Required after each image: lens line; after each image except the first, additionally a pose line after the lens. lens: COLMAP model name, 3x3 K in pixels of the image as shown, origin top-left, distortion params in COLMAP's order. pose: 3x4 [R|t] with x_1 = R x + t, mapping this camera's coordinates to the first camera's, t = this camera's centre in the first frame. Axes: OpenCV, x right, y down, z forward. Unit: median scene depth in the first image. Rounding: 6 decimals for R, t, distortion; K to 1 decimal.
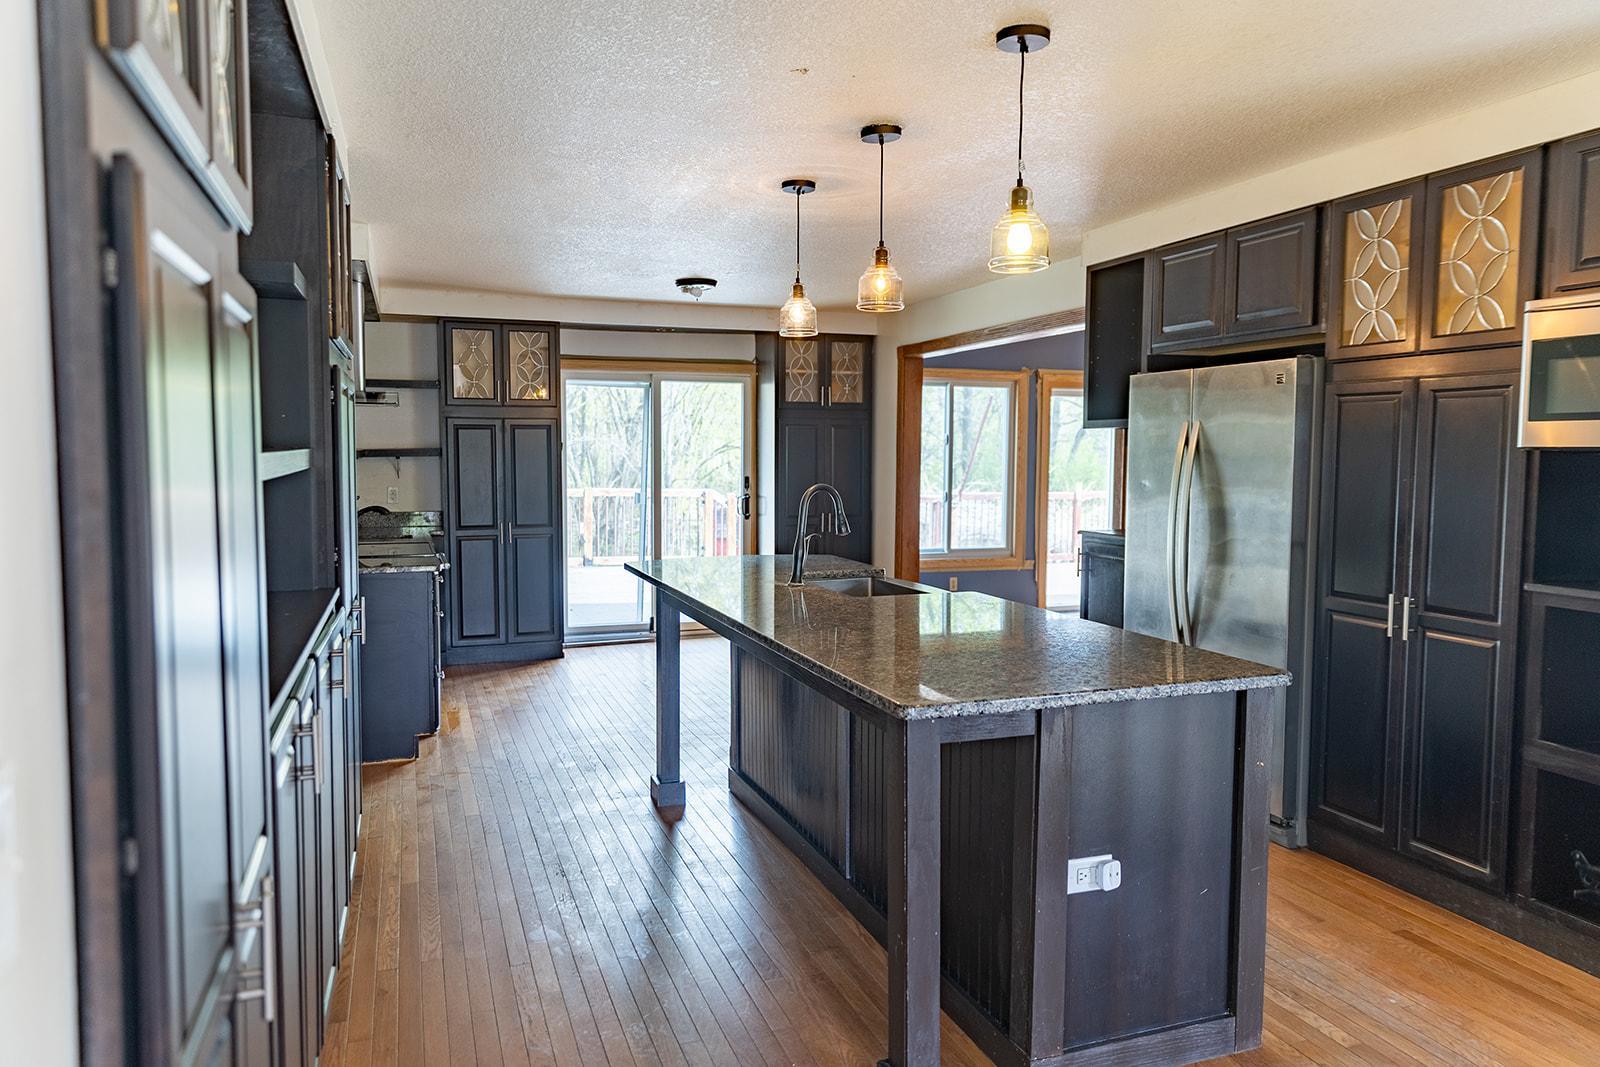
lens RADIAL K [[1071.8, 0, 801.8], [0, 1071.8, 531.0], [0, 0, 1]] dist [0.007736, 0.002473]
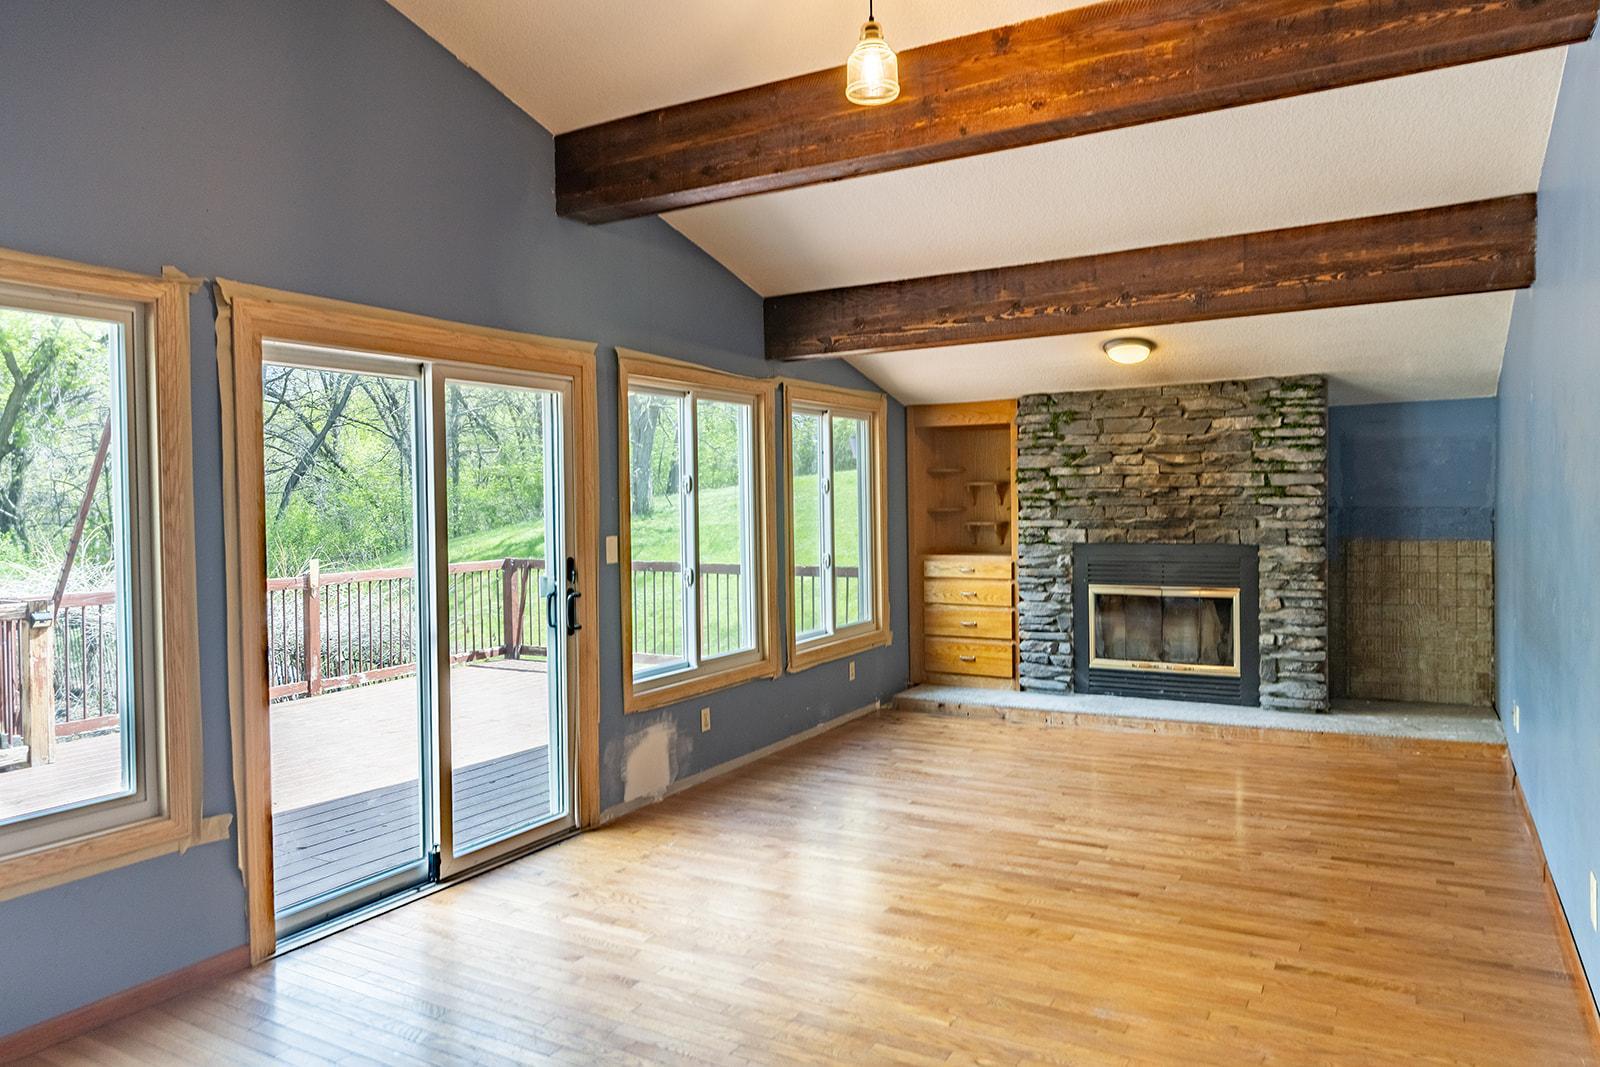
lens RADIAL K [[1071.8, 0, 801.1], [0, 1071.8, 532.2], [0, 0, 1]] dist [0.007736, 0.002473]
pose [[0.765992, -0.031796, 0.642063, 0.136333], [0.063755, 0.997609, -0.026658, -0.044411], [-0.639681, 0.061355, 0.766188, 0.604232]]
